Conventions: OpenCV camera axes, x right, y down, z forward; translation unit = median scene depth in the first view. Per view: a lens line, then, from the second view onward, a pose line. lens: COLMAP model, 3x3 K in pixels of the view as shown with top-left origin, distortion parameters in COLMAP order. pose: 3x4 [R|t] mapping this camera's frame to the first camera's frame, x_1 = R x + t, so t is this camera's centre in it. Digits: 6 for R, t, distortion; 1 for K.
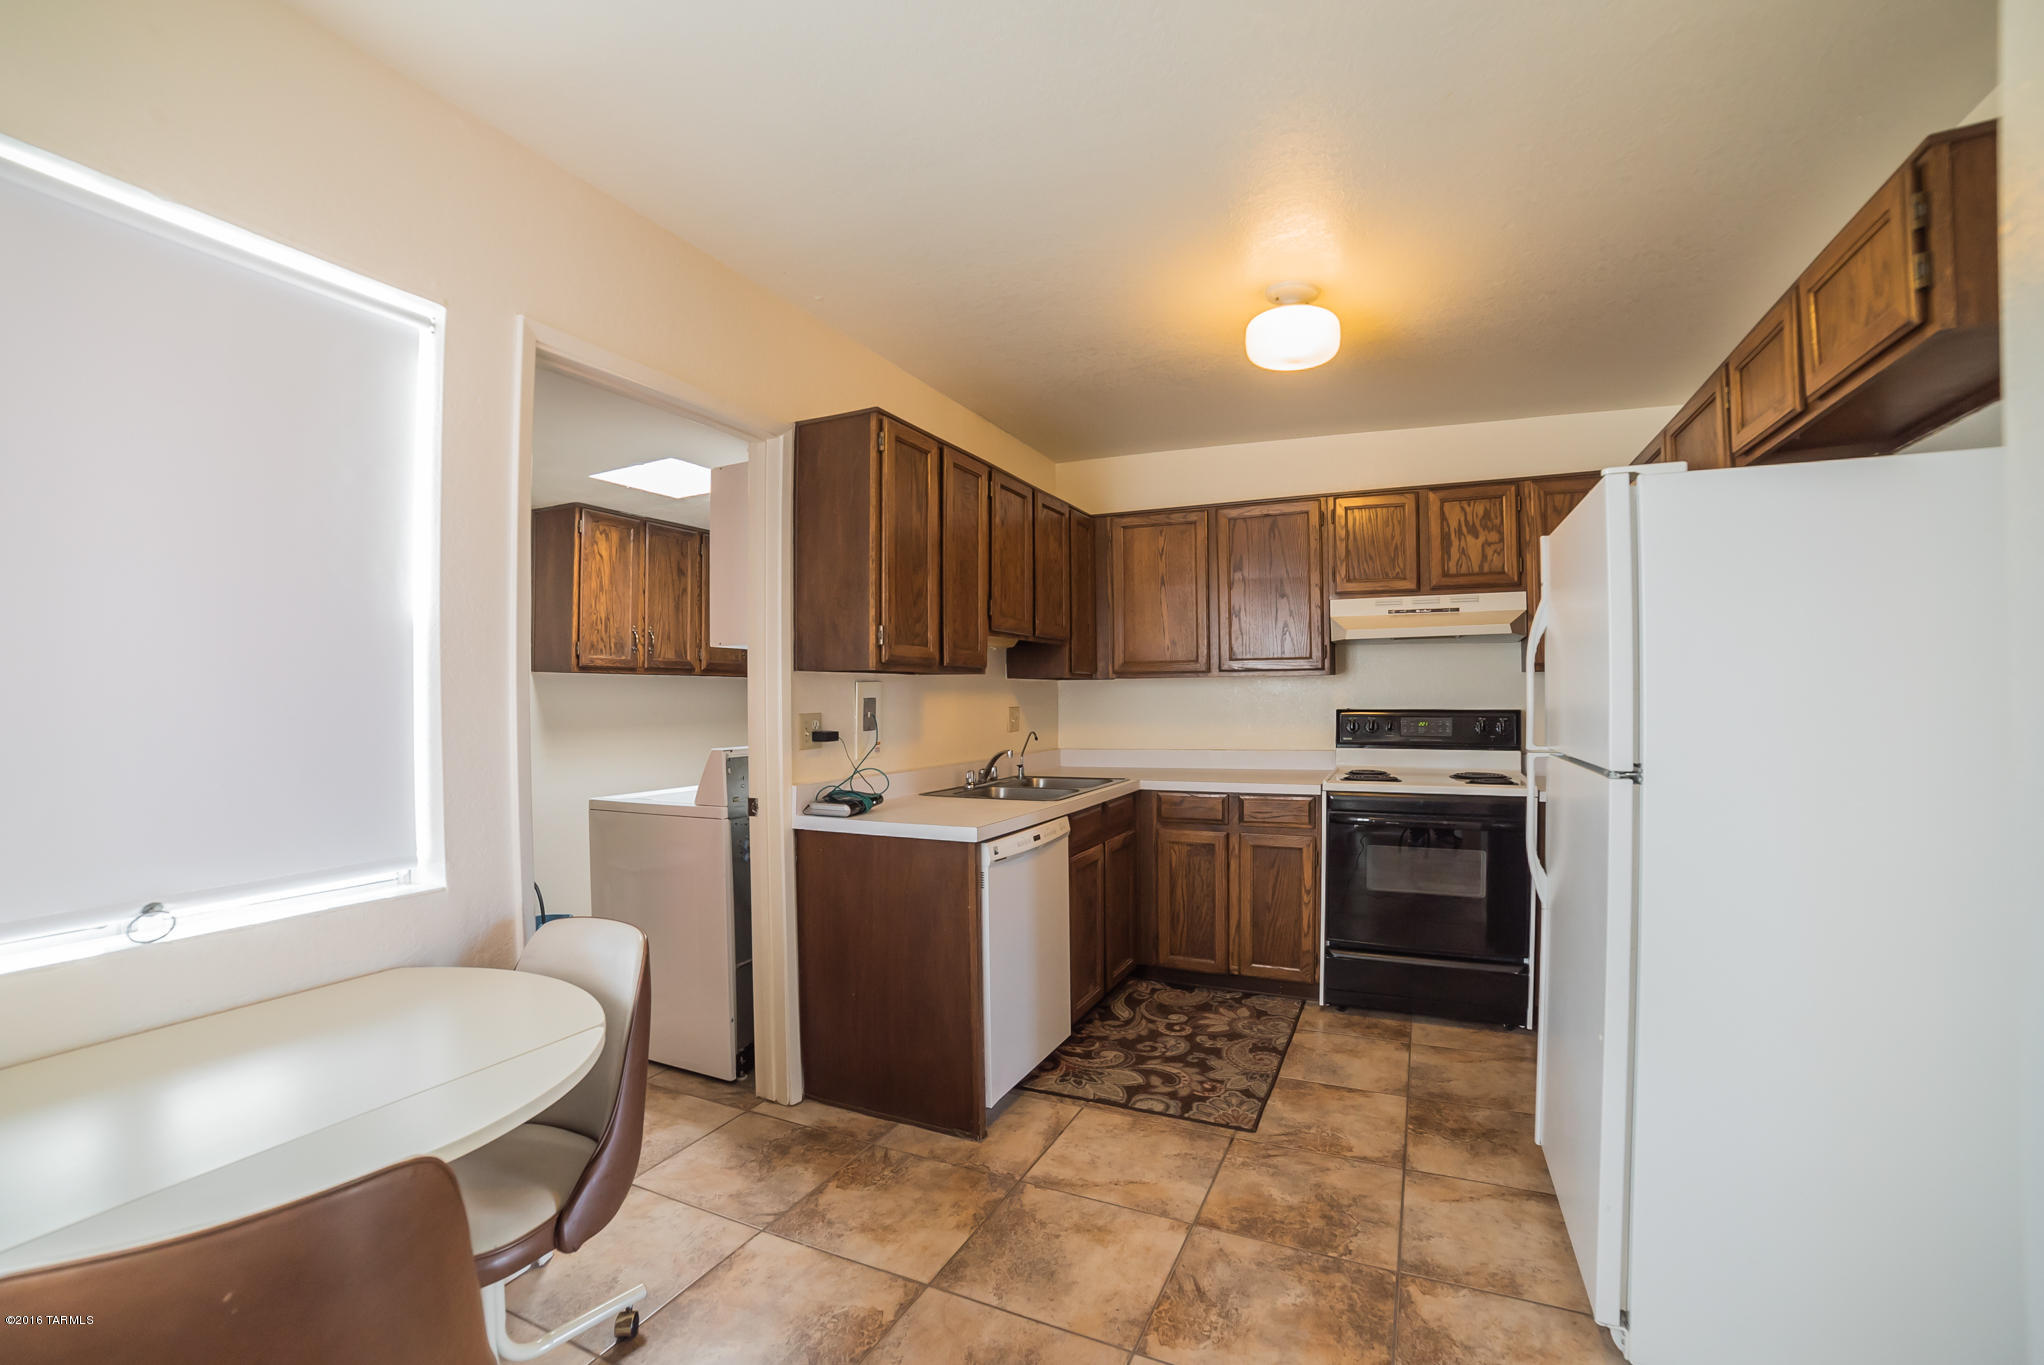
lens RADIAL K [[802.8, 0, 1038.8], [0, 802.8, 703.6], [0, 0, 1]] dist [-0.098051, 0.032390]
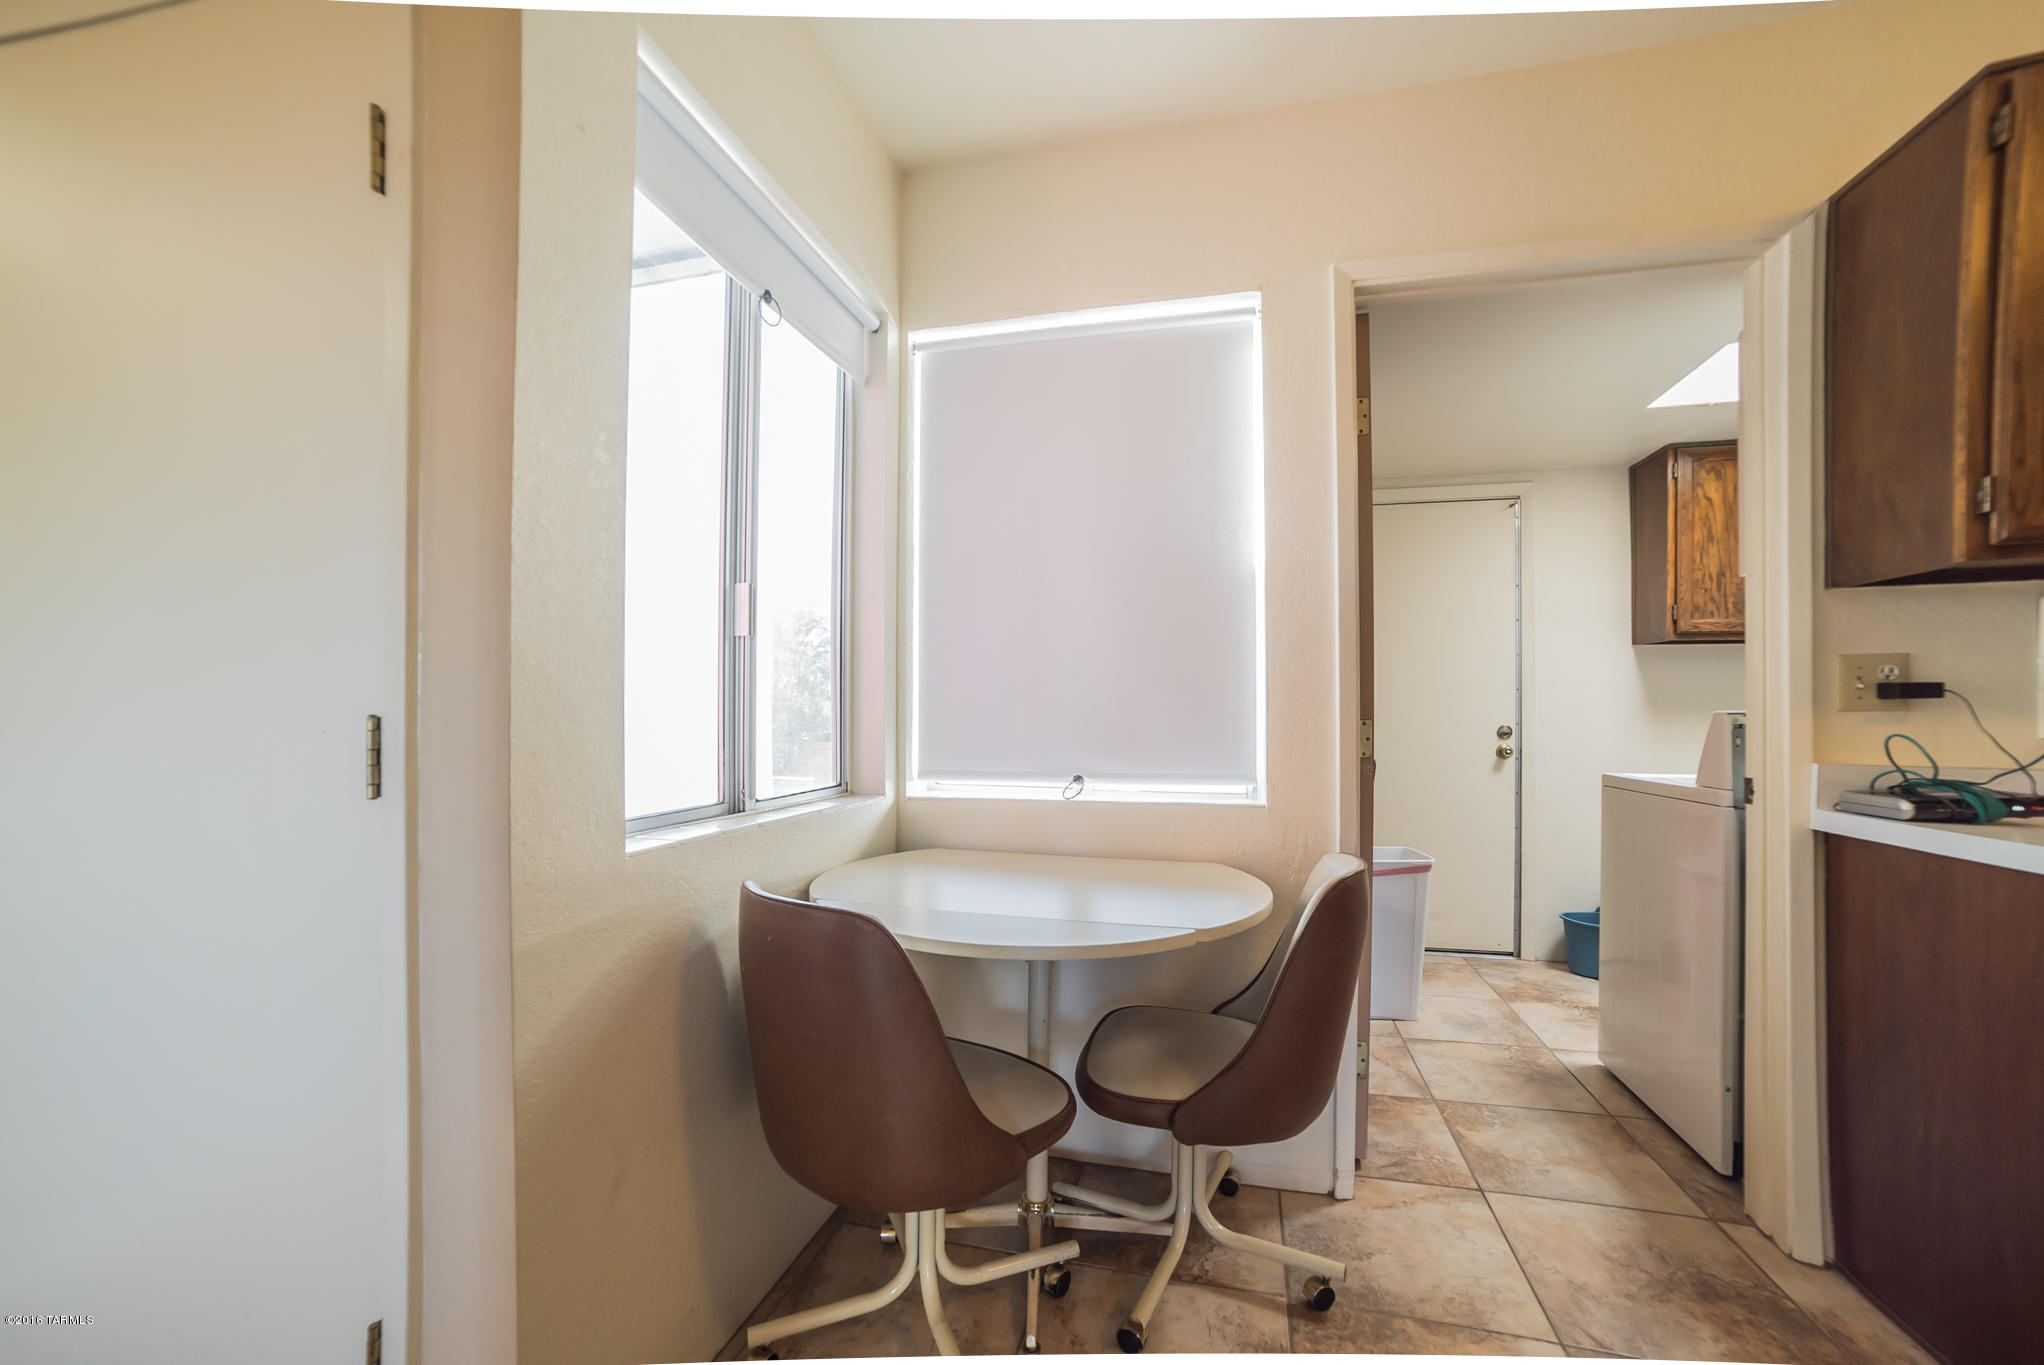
lens RADIAL K [[802.8, 0, 1038.8], [0, 802.8, 703.6], [0, 0, 1]] dist [-0.098051, 0.032390]
pose [[0.186305, -0.003233, -0.982487, 0.167041], [-0.000814, 0.999994, -0.003445, 0.055024], [0.982492, 0.001442, 0.186301, 0.255511]]
